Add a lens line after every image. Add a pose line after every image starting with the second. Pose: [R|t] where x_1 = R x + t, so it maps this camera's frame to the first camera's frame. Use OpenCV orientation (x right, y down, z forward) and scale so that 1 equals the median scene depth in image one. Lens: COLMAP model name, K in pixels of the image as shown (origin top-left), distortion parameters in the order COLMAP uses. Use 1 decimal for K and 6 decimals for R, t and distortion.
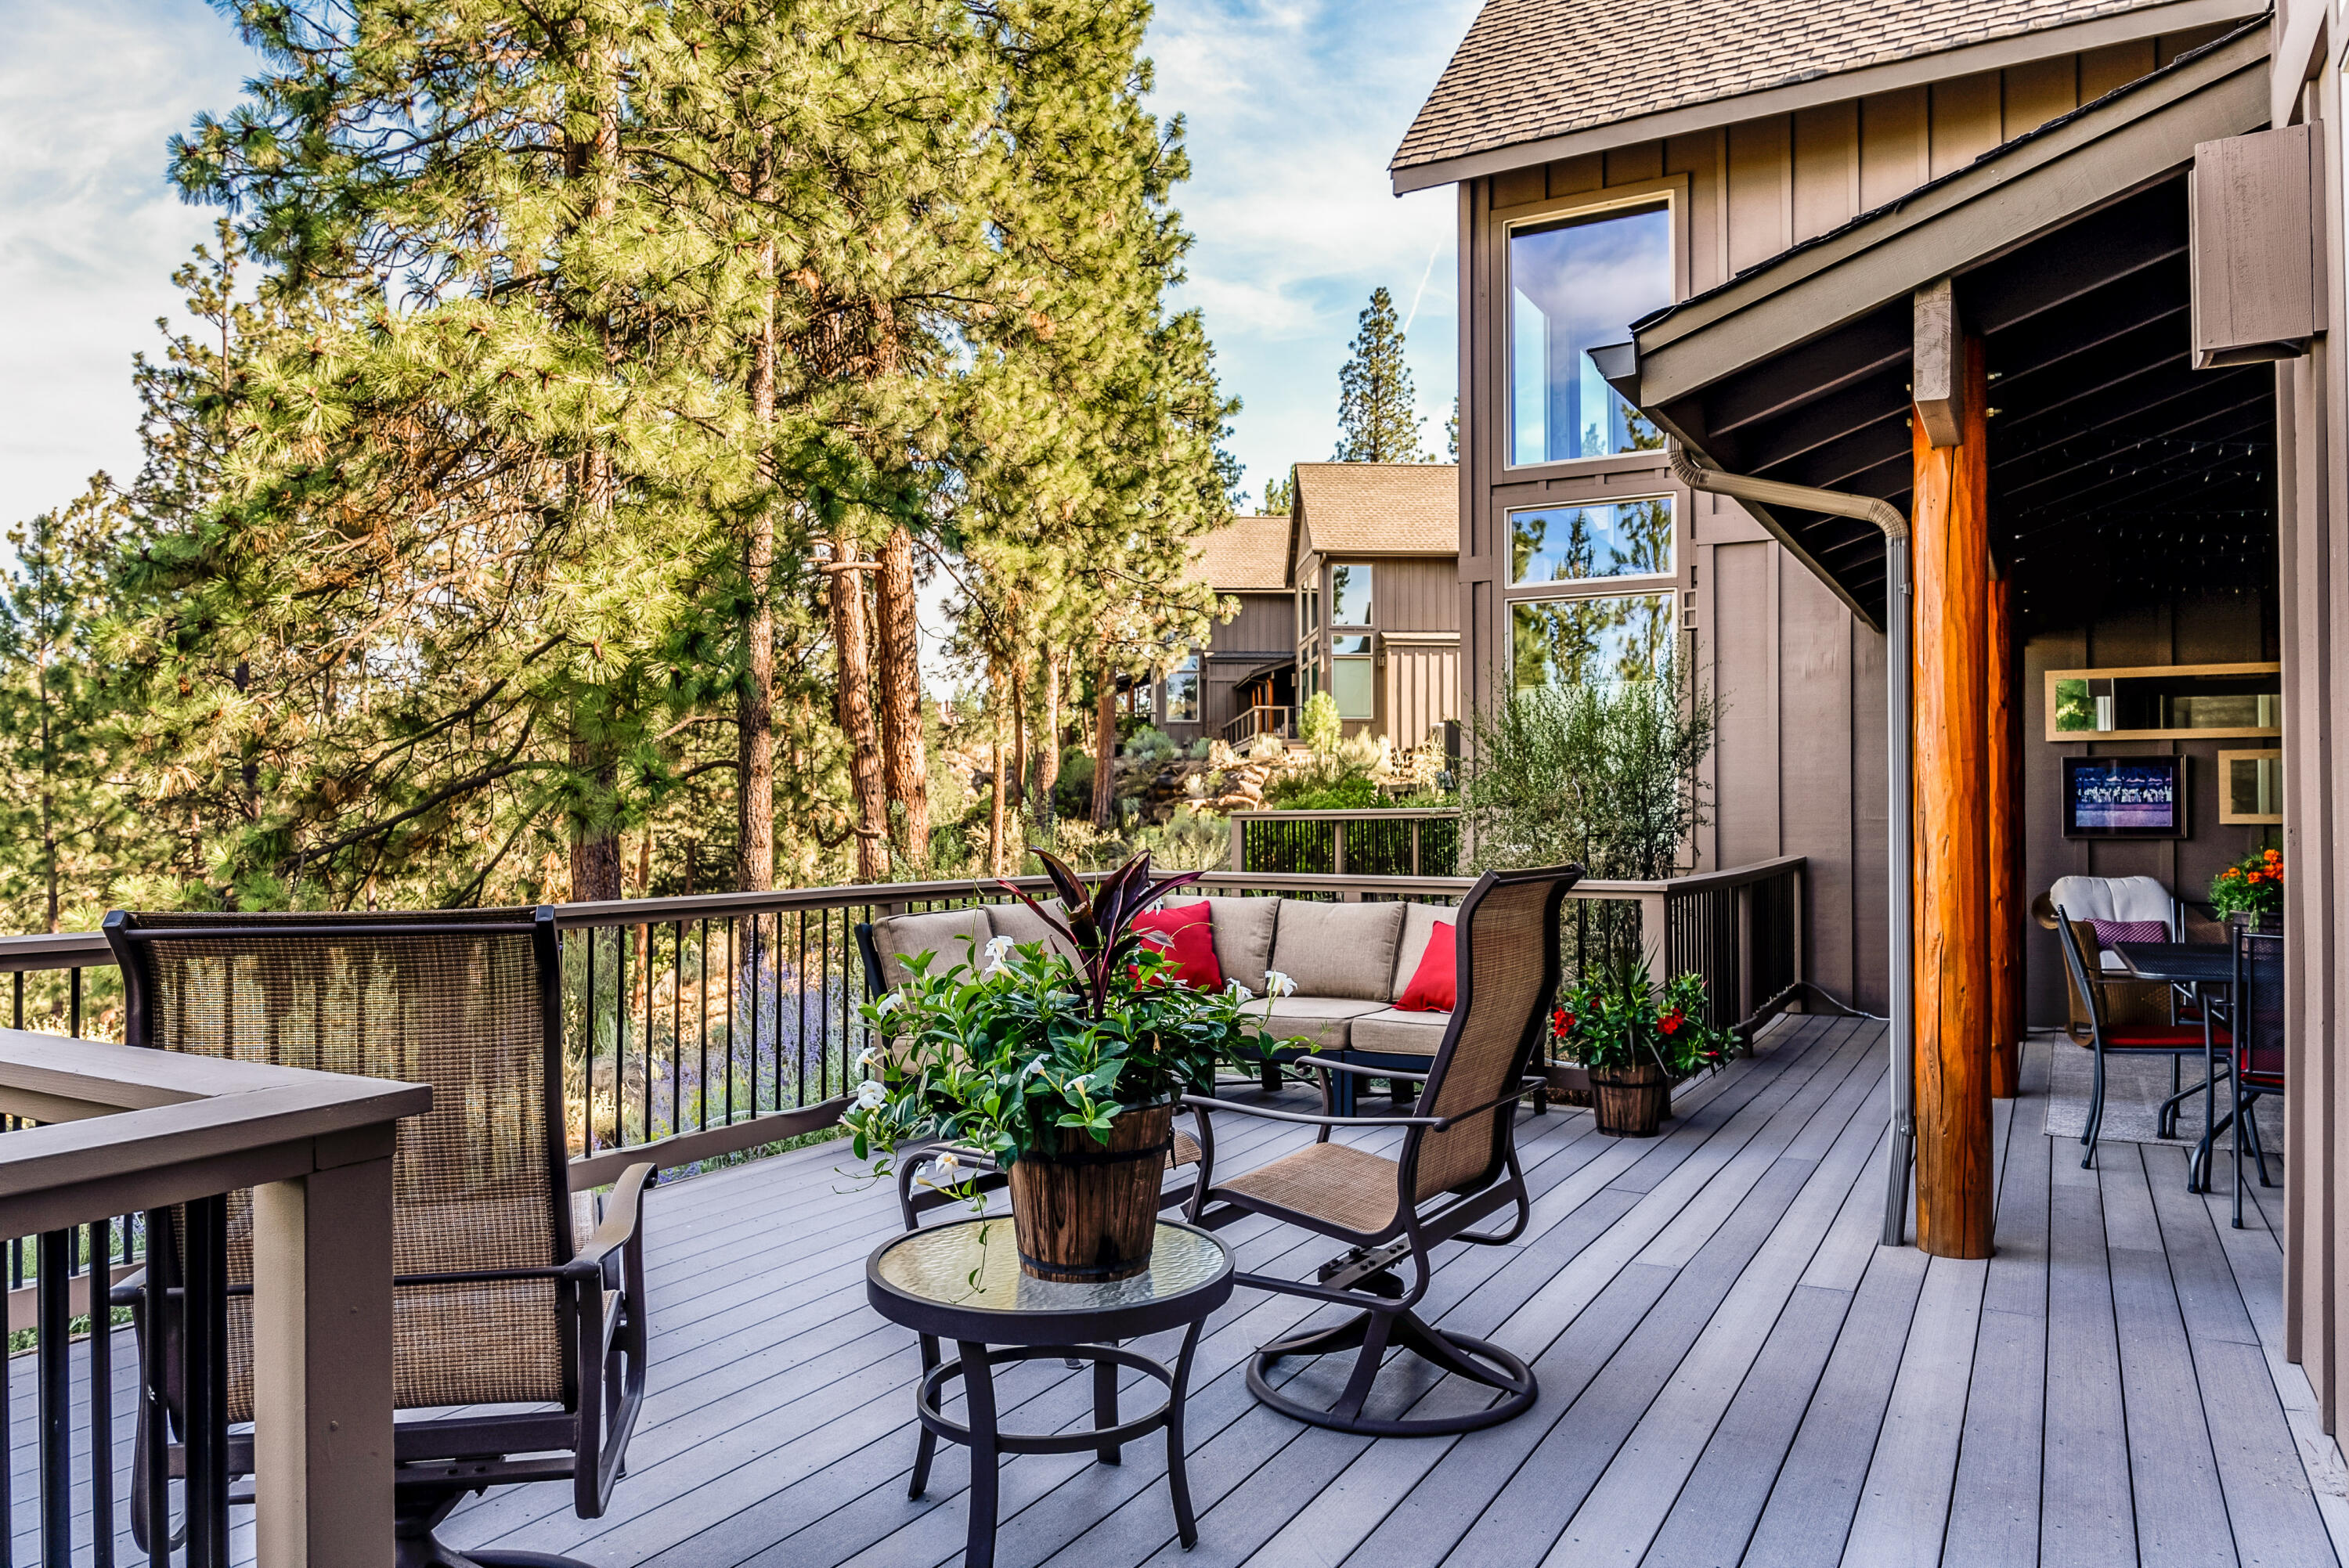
lens RADIAL K [[1587.8, 0, 1174.5], [0, 1587.8, 784.0], [0, 0, 1]] dist [-0.003618, -0.002691]
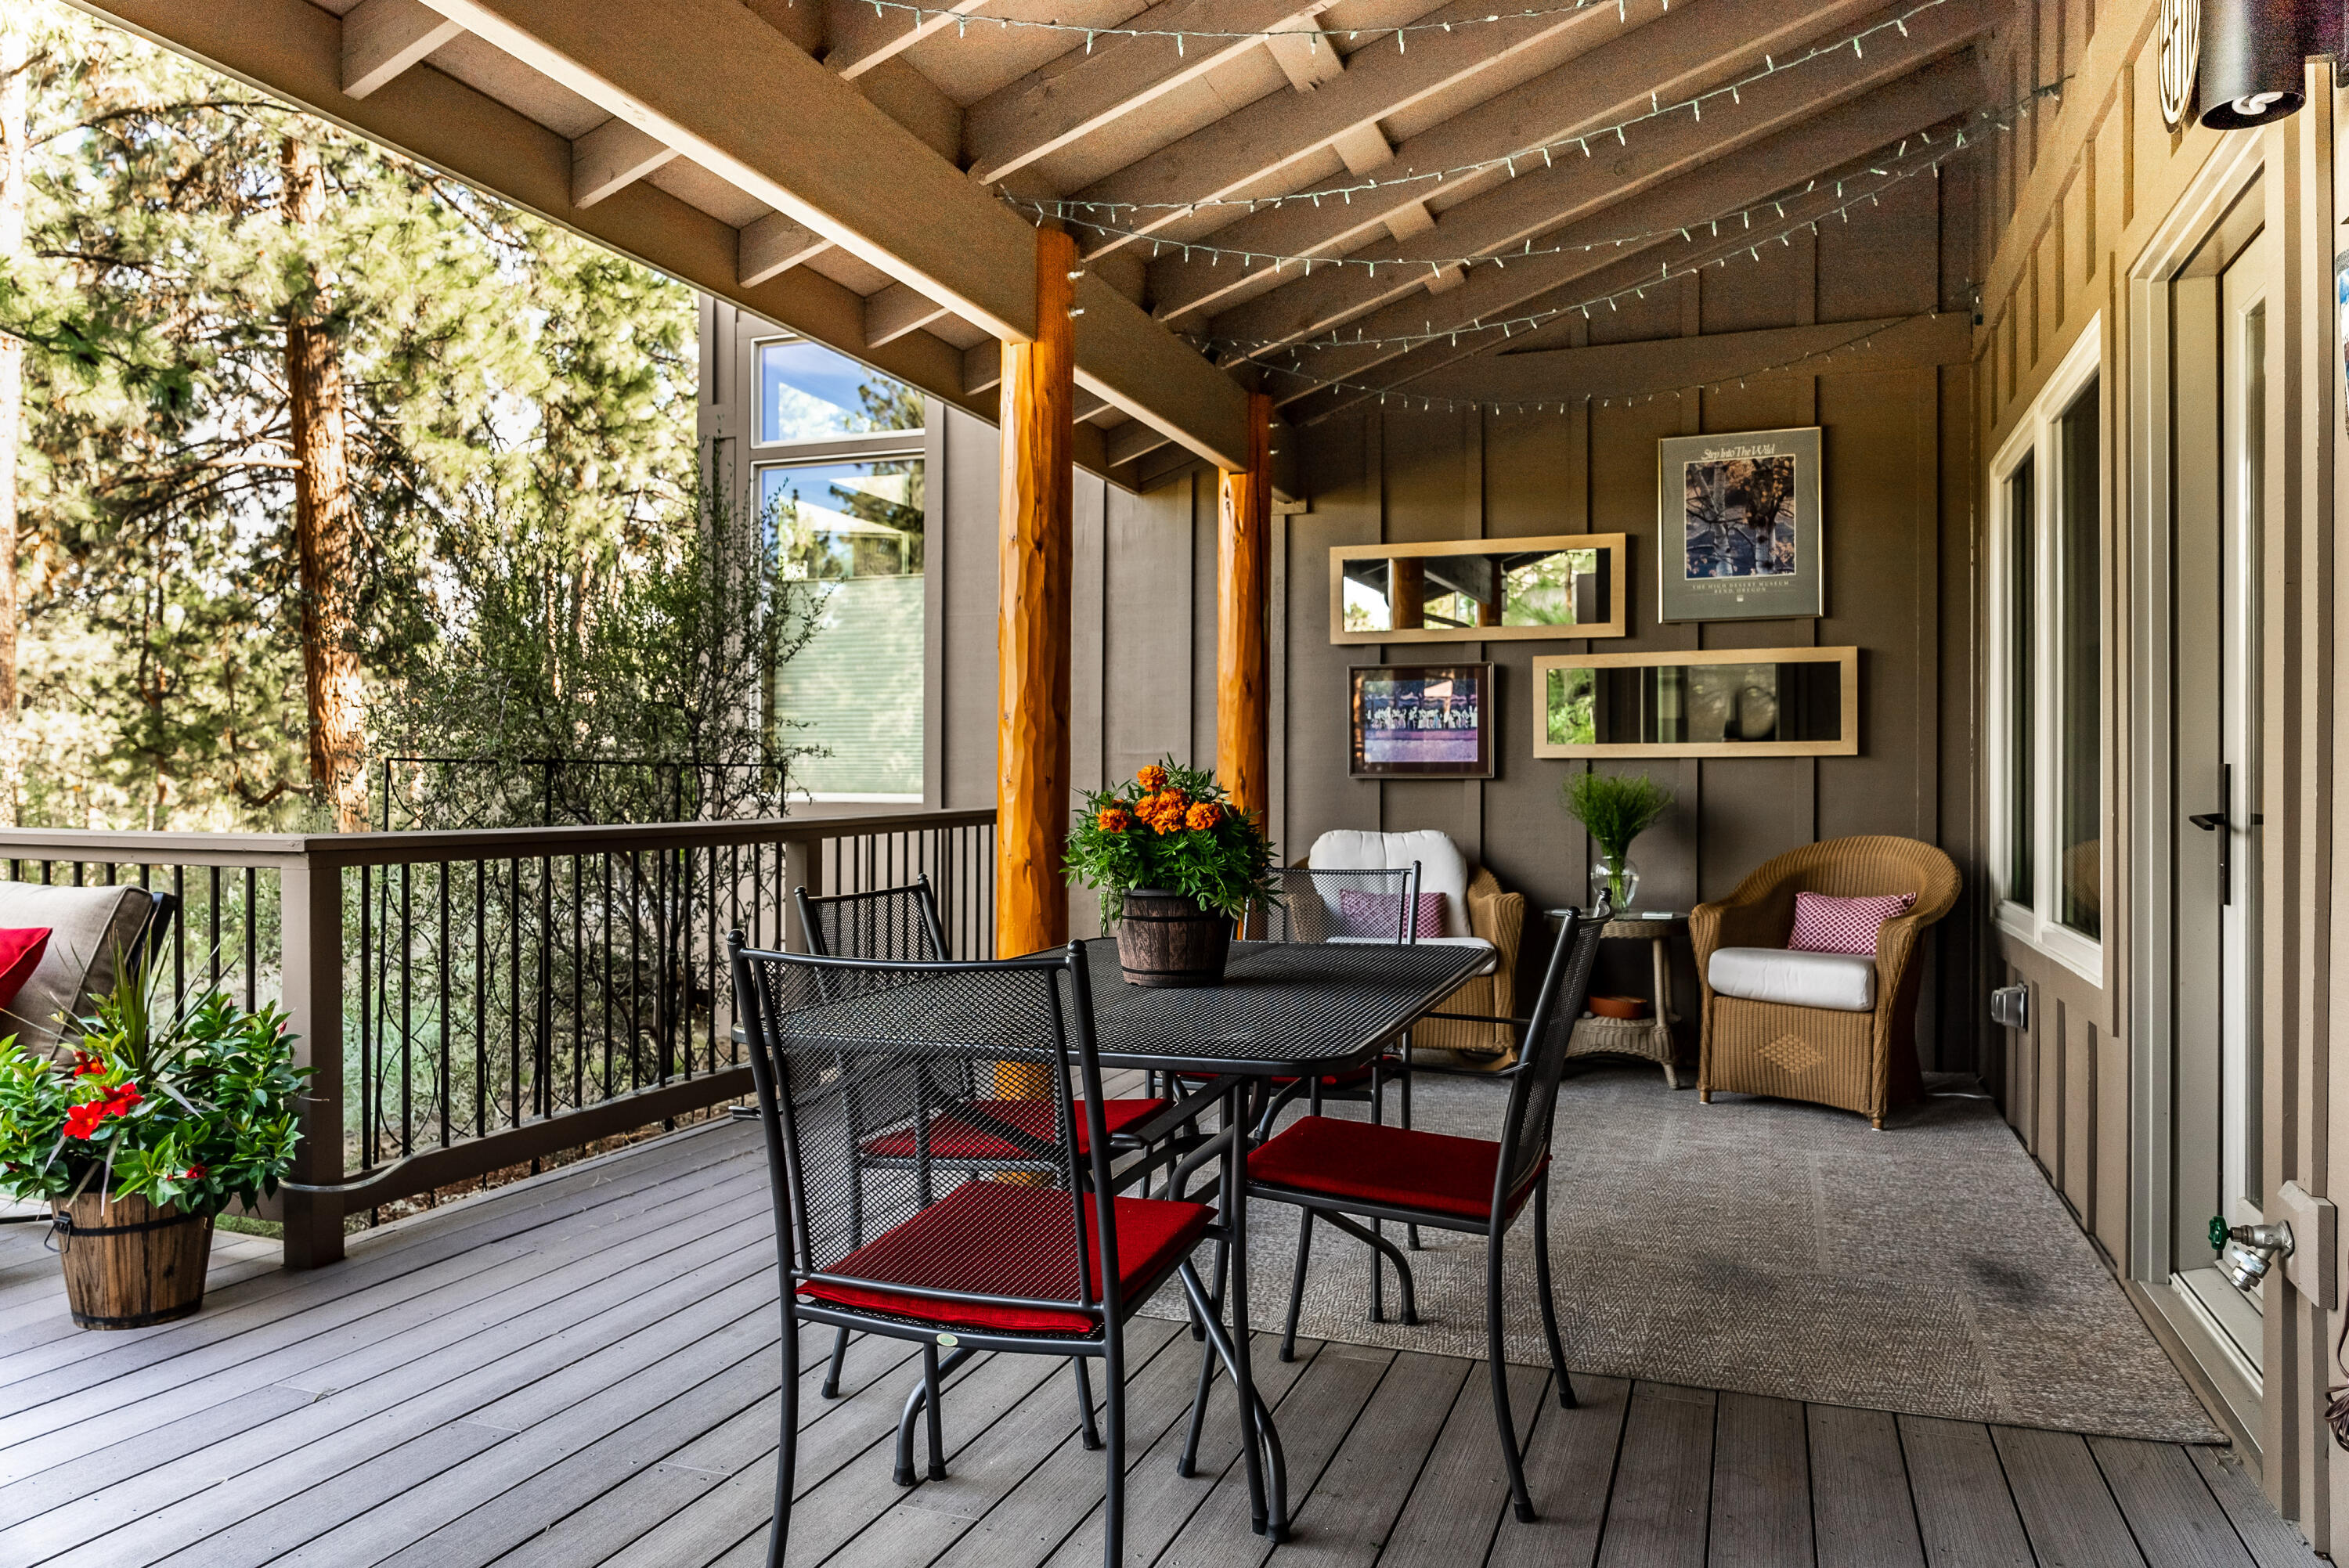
lens RADIAL K [[1587.8, 0, 1174.5], [0, 1587.8, 784.0], [0, 0, 1]] dist [-0.003618, -0.002691]
pose [[0.987910, 0.003807, 0.154983, 0.383709], [-0.007177, 0.999750, 0.021190, 0.022670], [-0.154863, -0.022046, 0.987690, 0.311448]]
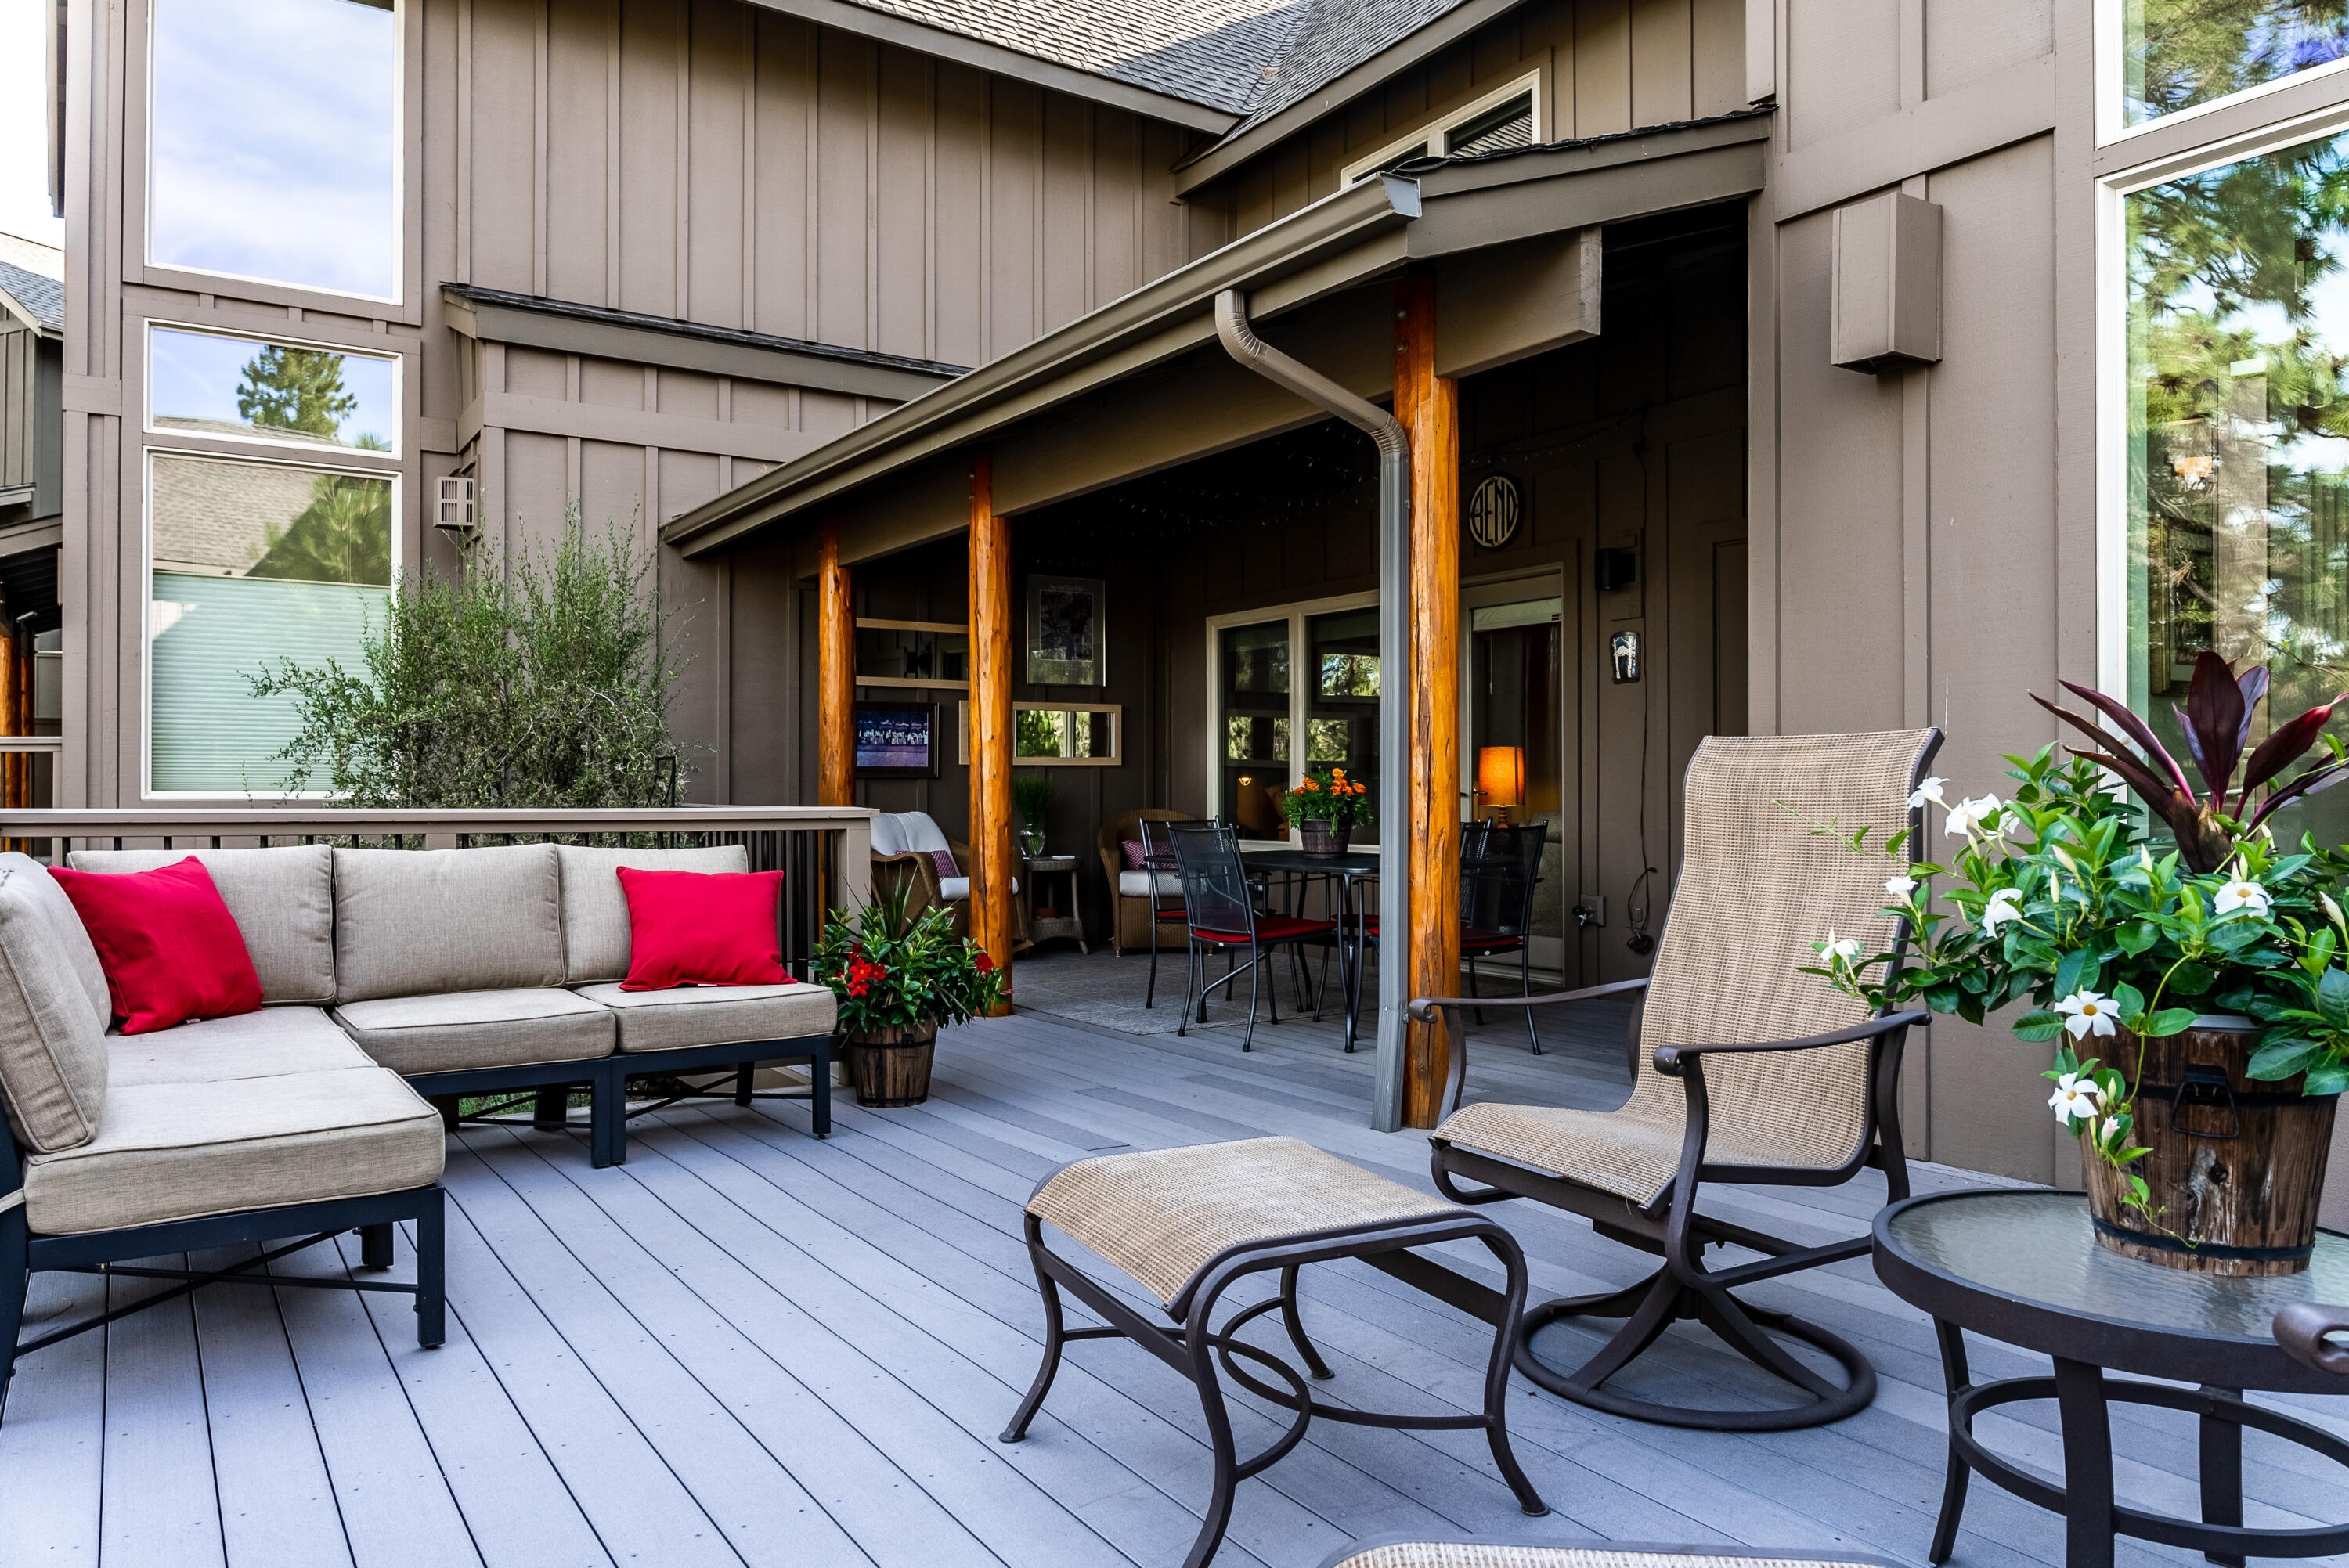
lens RADIAL K [[1587.8, 0, 1174.5], [0, 1587.8, 784.0], [0, 0, 1]] dist [-0.003618, -0.002691]
pose [[0.455424, 0.004041, 0.890265, -0.280352], [-0.016059, 0.999864, 0.003677, 0.031963], [-0.890130, -0.015971, 0.455427, 0.343398]]
